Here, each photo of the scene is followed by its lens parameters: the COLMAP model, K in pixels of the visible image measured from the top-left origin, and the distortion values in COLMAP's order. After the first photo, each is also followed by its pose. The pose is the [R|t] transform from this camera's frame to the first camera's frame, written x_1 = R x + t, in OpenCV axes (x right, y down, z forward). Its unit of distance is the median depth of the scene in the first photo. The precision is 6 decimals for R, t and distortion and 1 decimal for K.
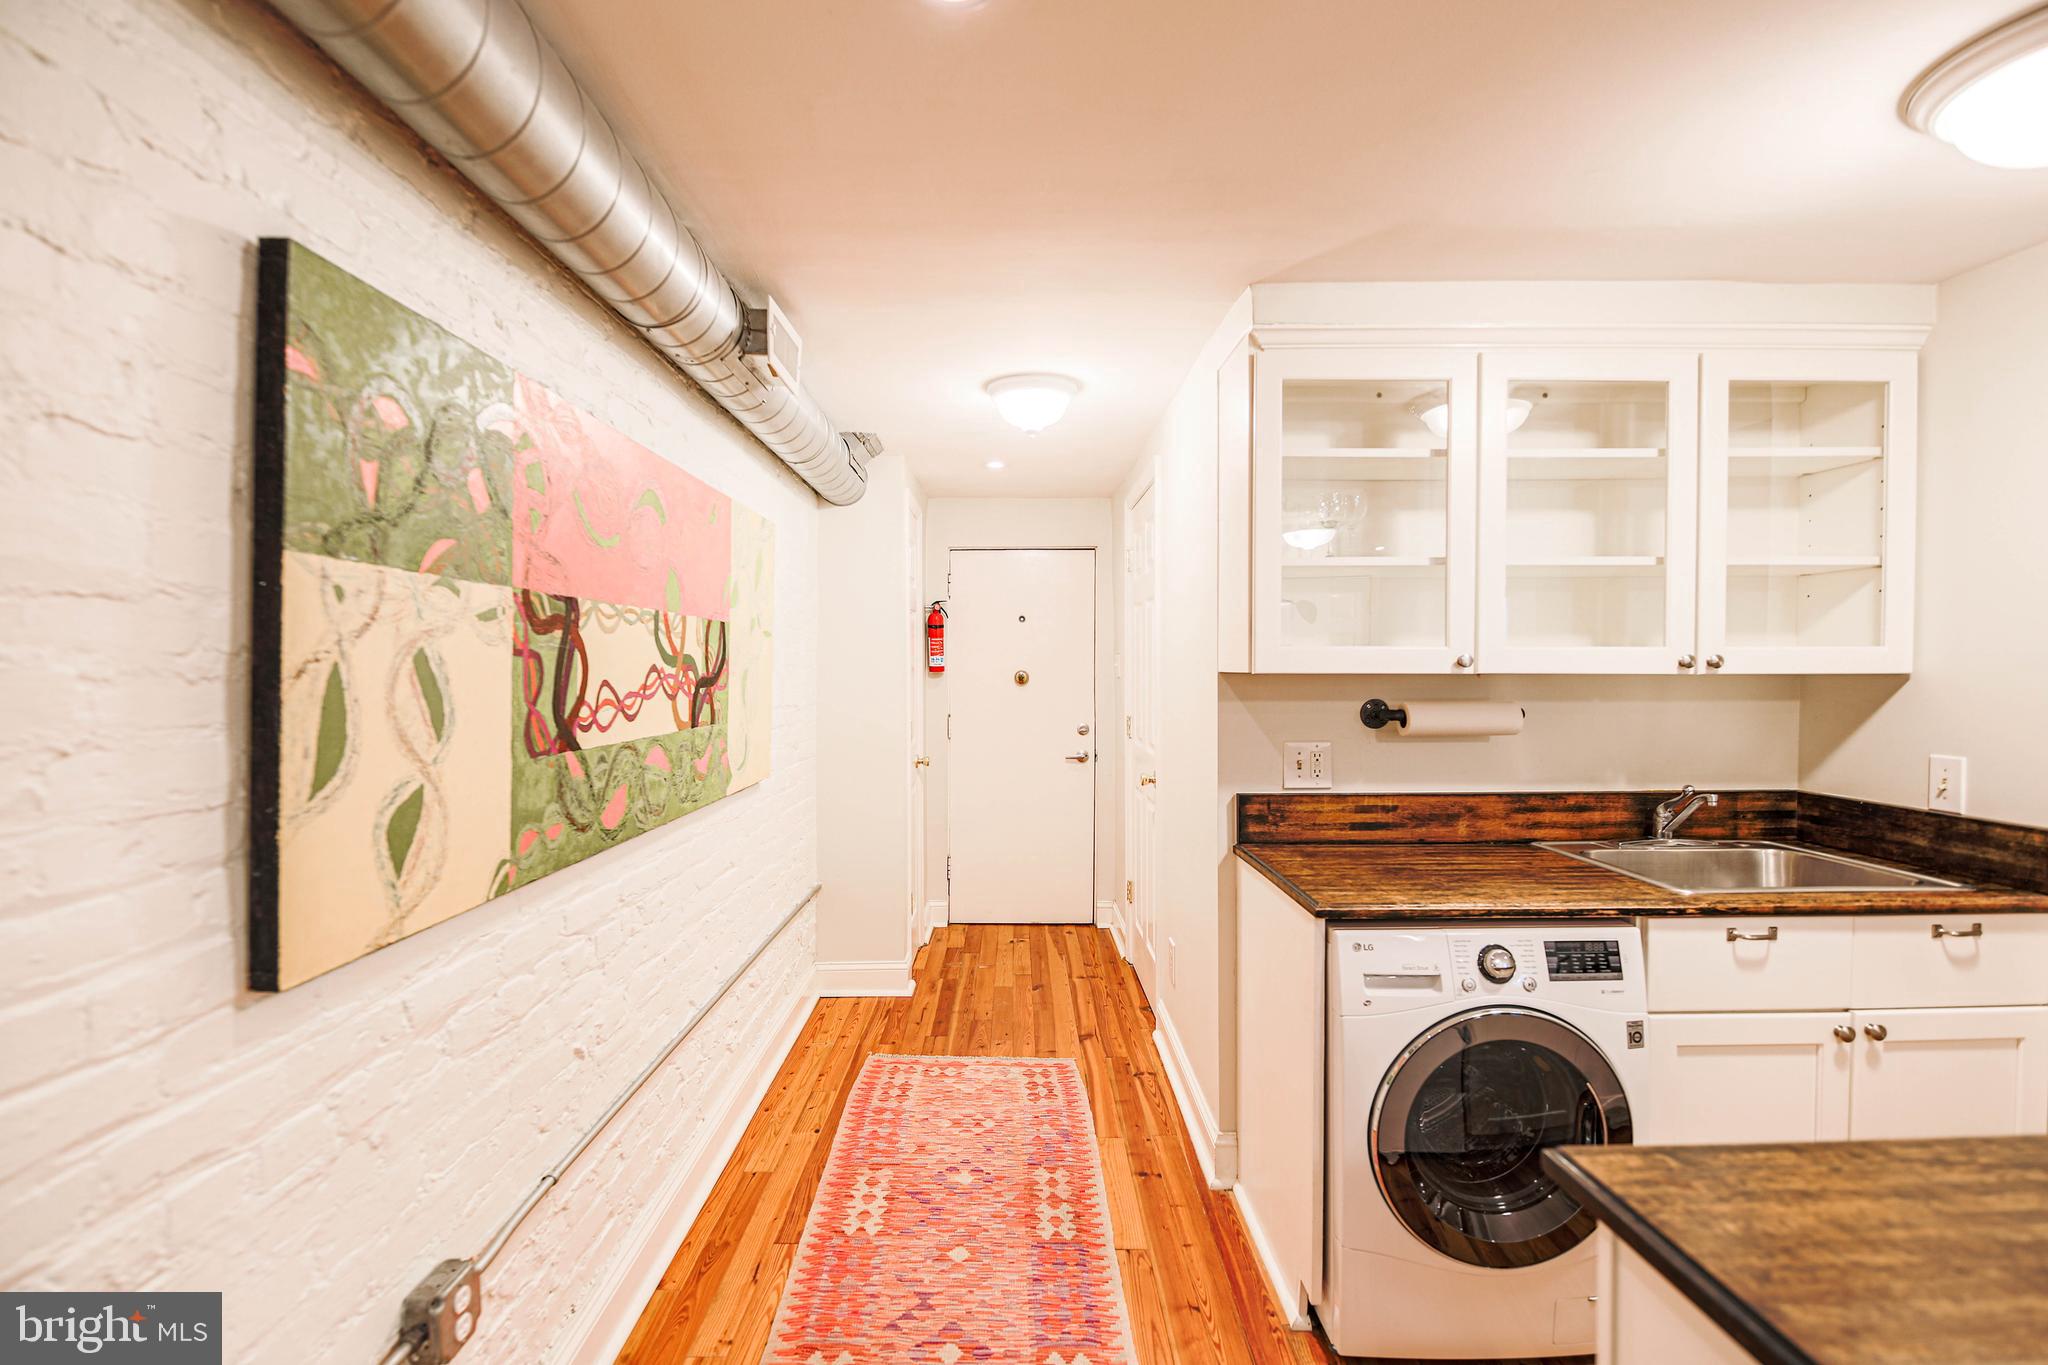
lens RADIAL K [[952.4, 0, 1000.7], [0, 952.4, 682.0], [0, 0, 1]] dist [0.002383, -0.008988]
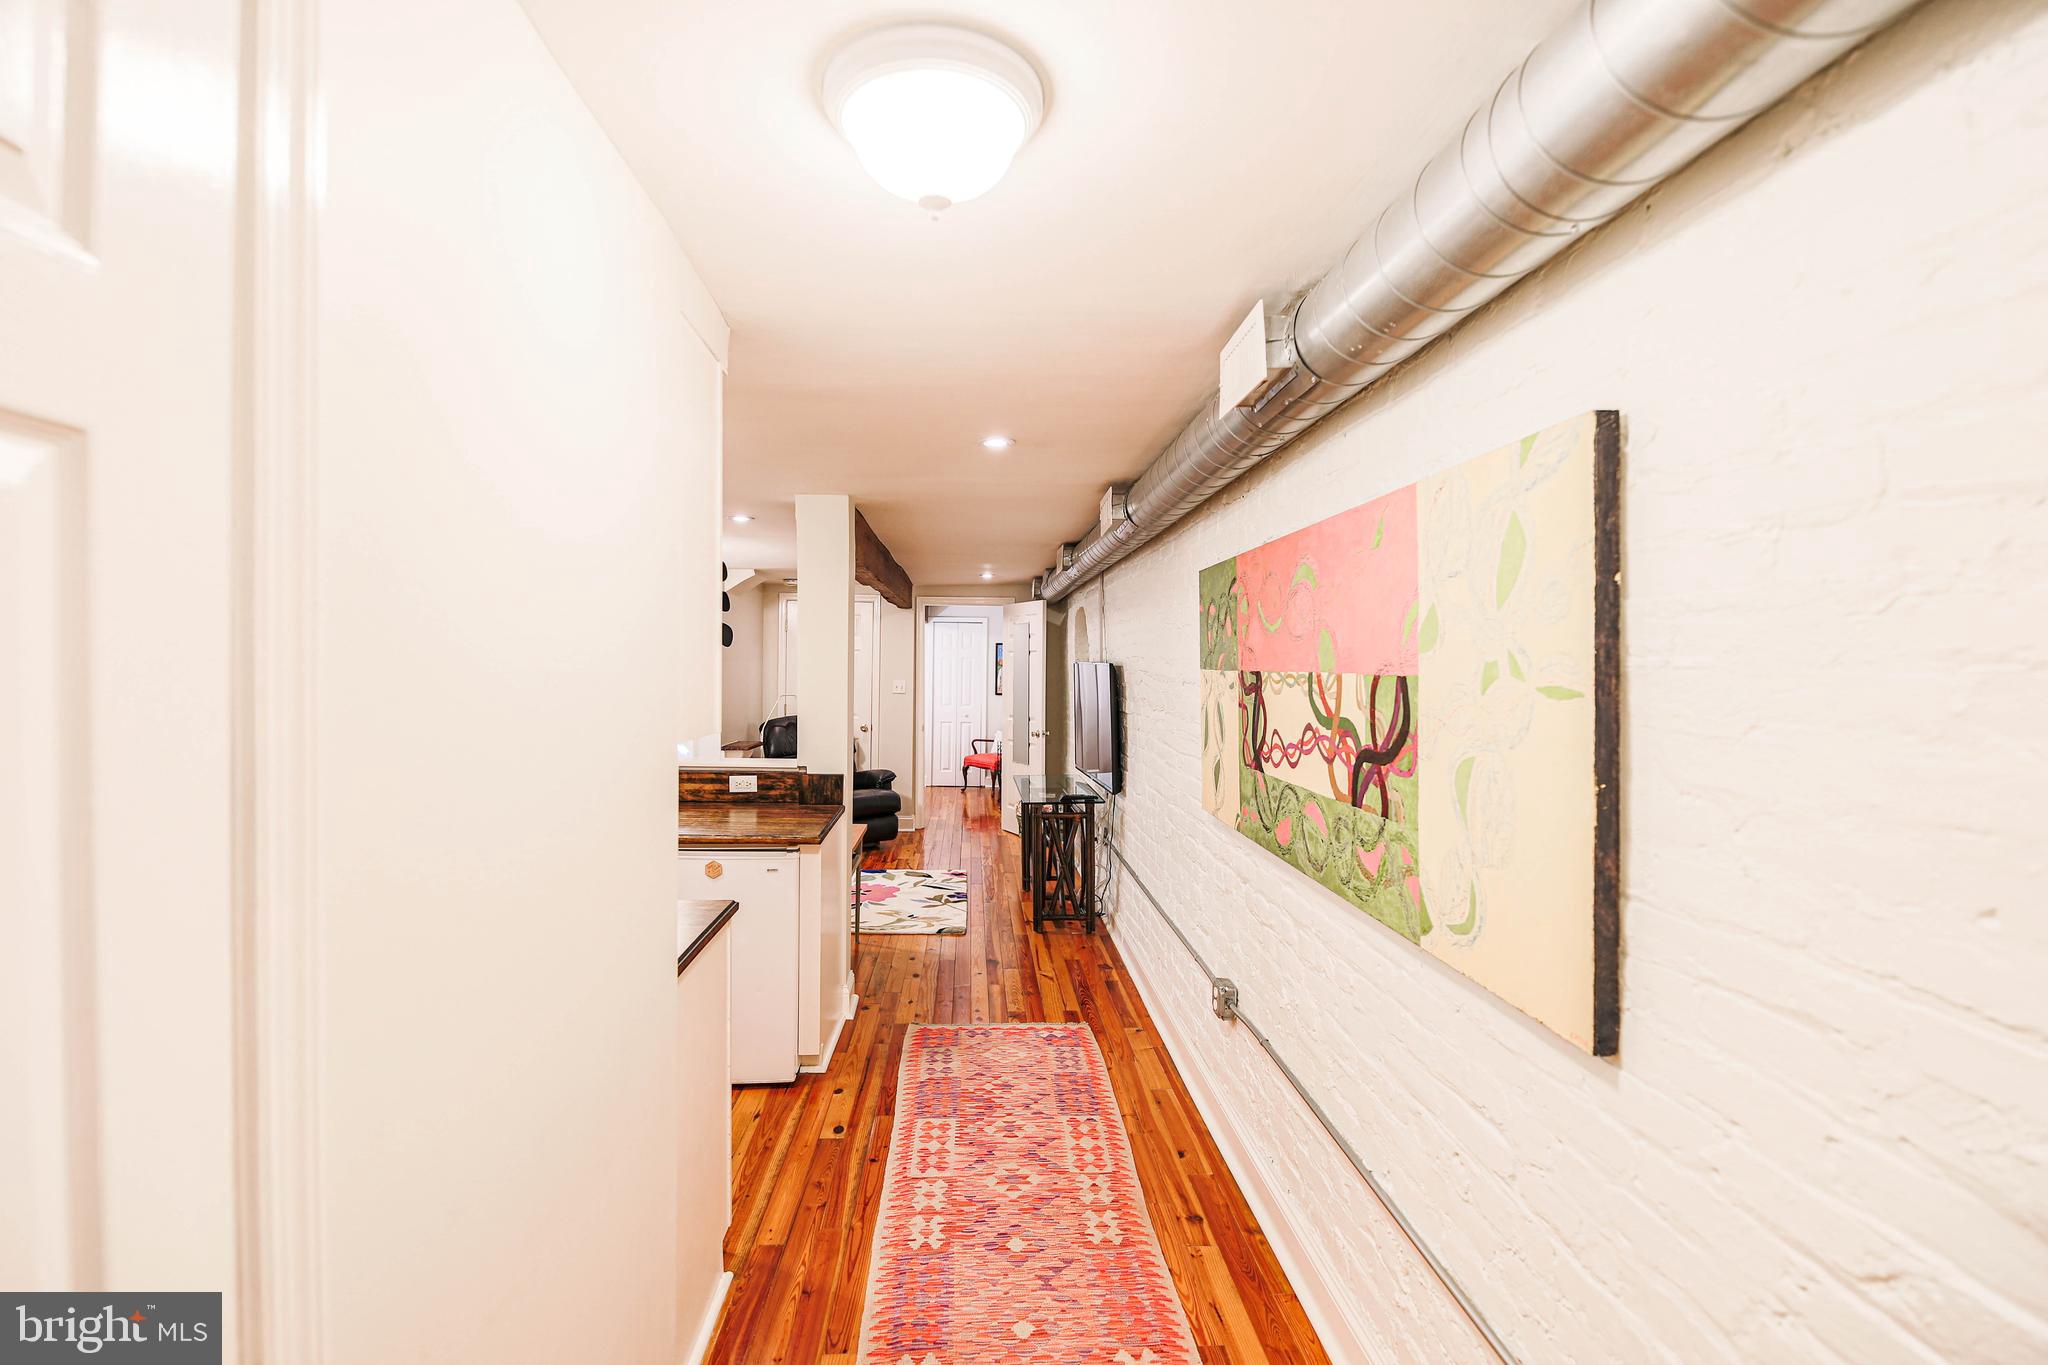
lens RADIAL K [[947.3, 0, 977.5], [0, 947.3, 675.8], [0, 0, 1]] dist [0.001075, -0.011185]
pose [[-0.999744, -0.007193, -0.021460, 0.028396], [-0.007770, 0.999607, 0.026927, -0.091562], [0.021257, 0.027086, -0.999407, 1.932899]]
